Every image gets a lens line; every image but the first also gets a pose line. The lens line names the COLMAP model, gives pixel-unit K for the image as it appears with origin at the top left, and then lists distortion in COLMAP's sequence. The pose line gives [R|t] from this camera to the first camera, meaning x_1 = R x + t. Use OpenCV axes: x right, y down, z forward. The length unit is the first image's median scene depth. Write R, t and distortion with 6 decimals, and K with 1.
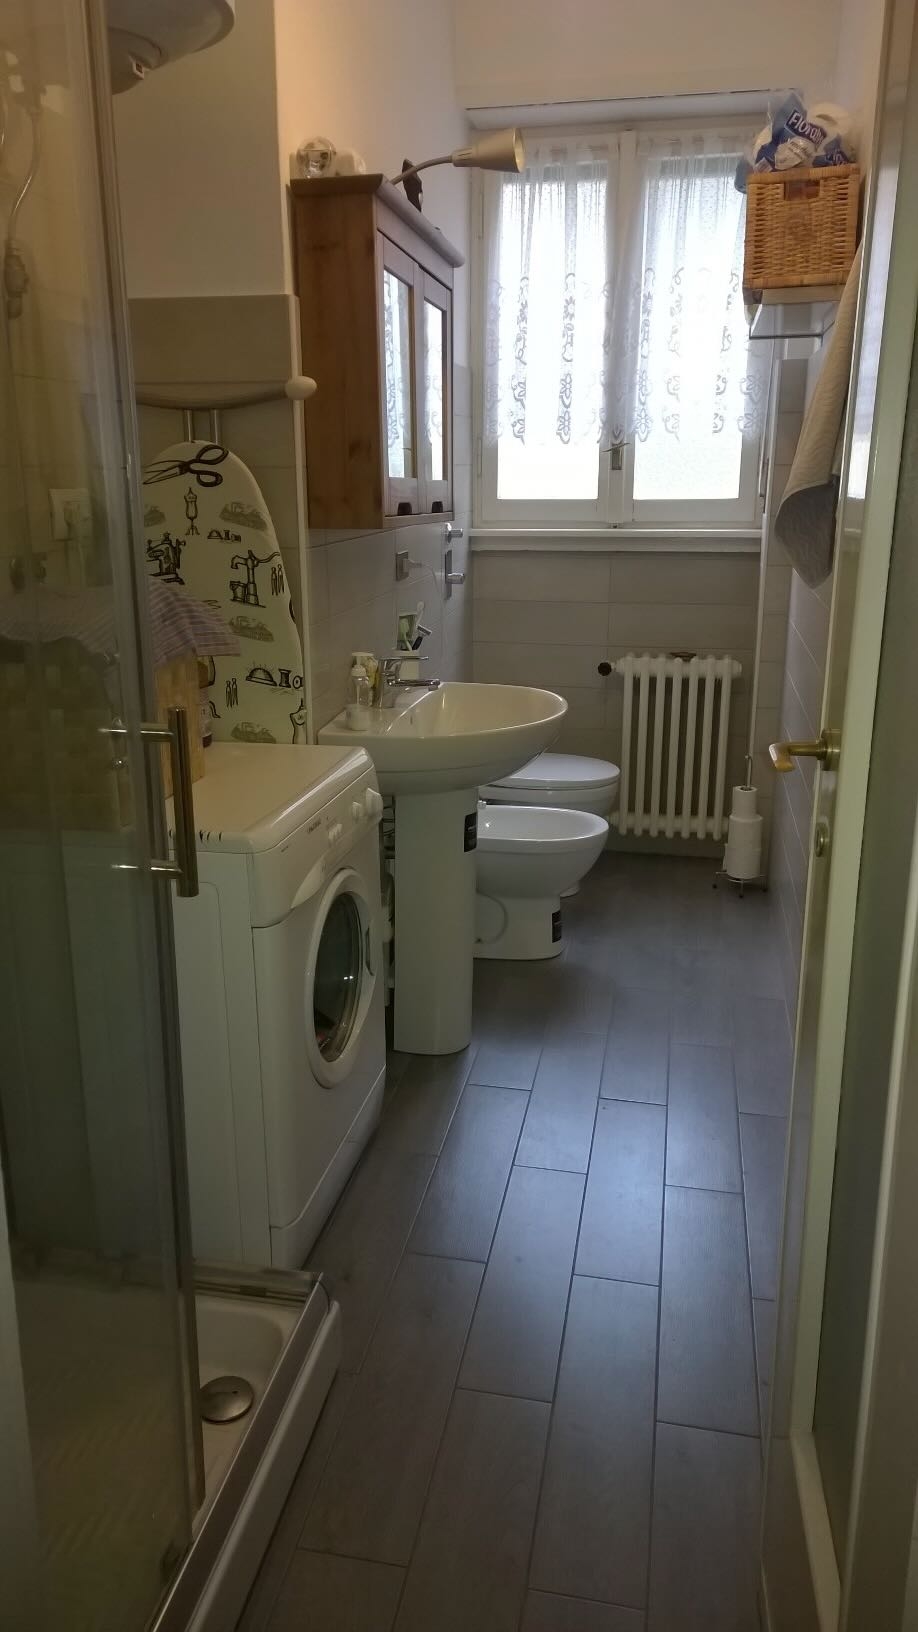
lens RADIAL K [[1185.7, 0, 465.7], [0, 1185.7, 822.3], [0, 0, 1]] dist [0.066284, -0.063468]
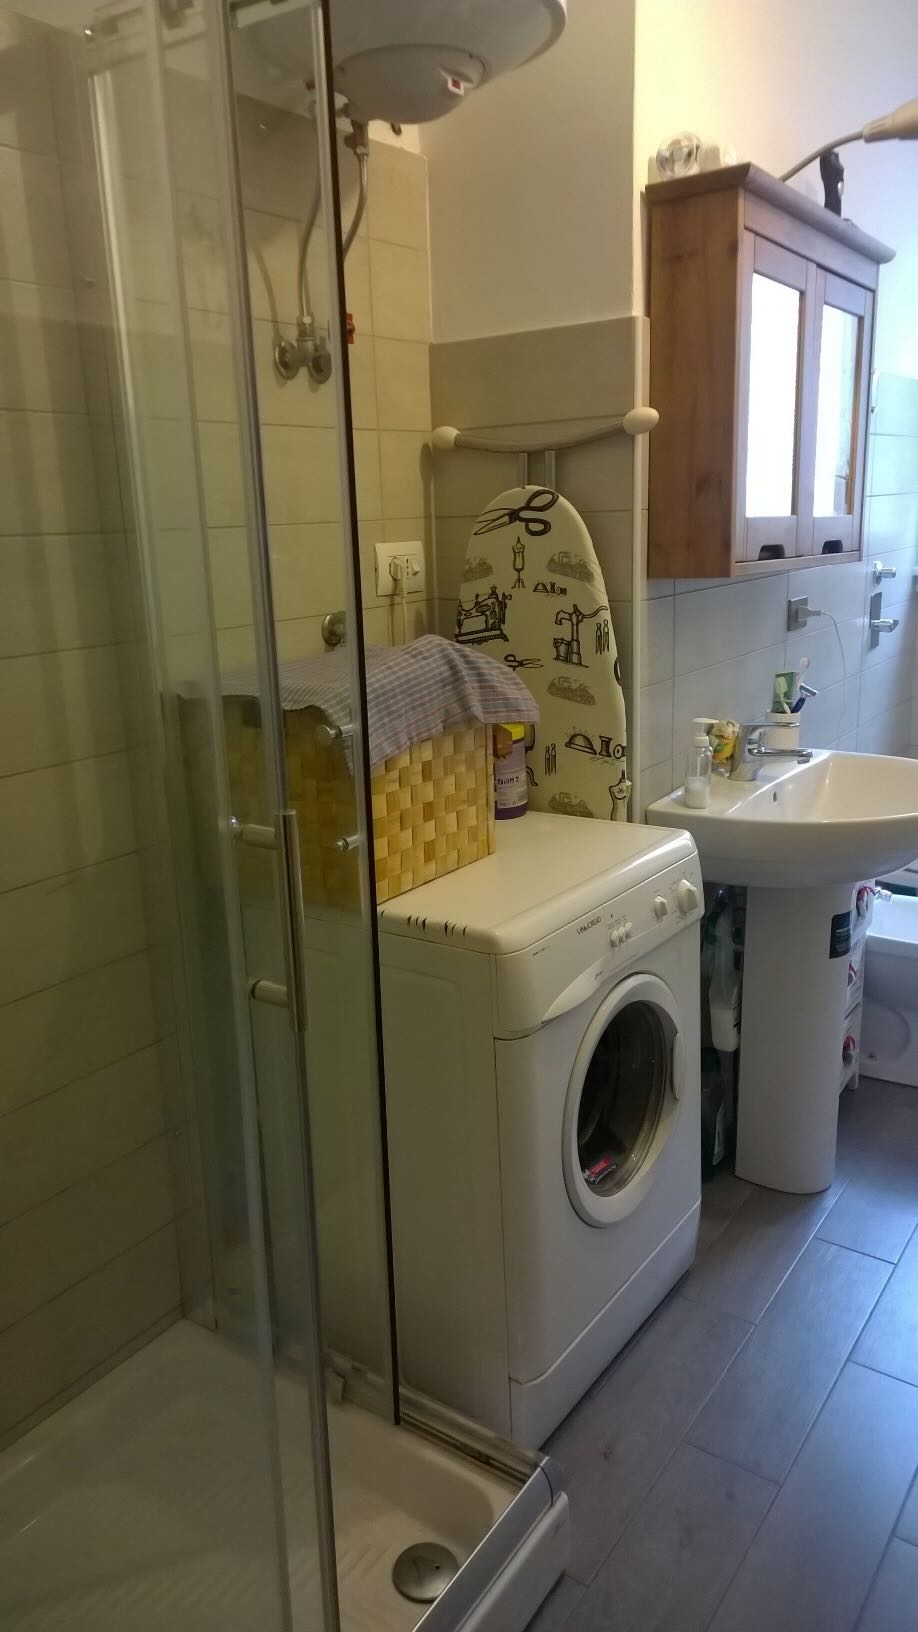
lens RADIAL K [[1185.7, 0, 451.5], [0, 1185.7, 826.8], [0, 0, 1]] dist [0.066284, -0.063468]
pose [[0.910012, 0.074596, -0.407815, 0.110988], [-0.083927, 0.996459, -0.005009, -0.048277], [0.405997, 0.038785, 0.913051, 0.149126]]
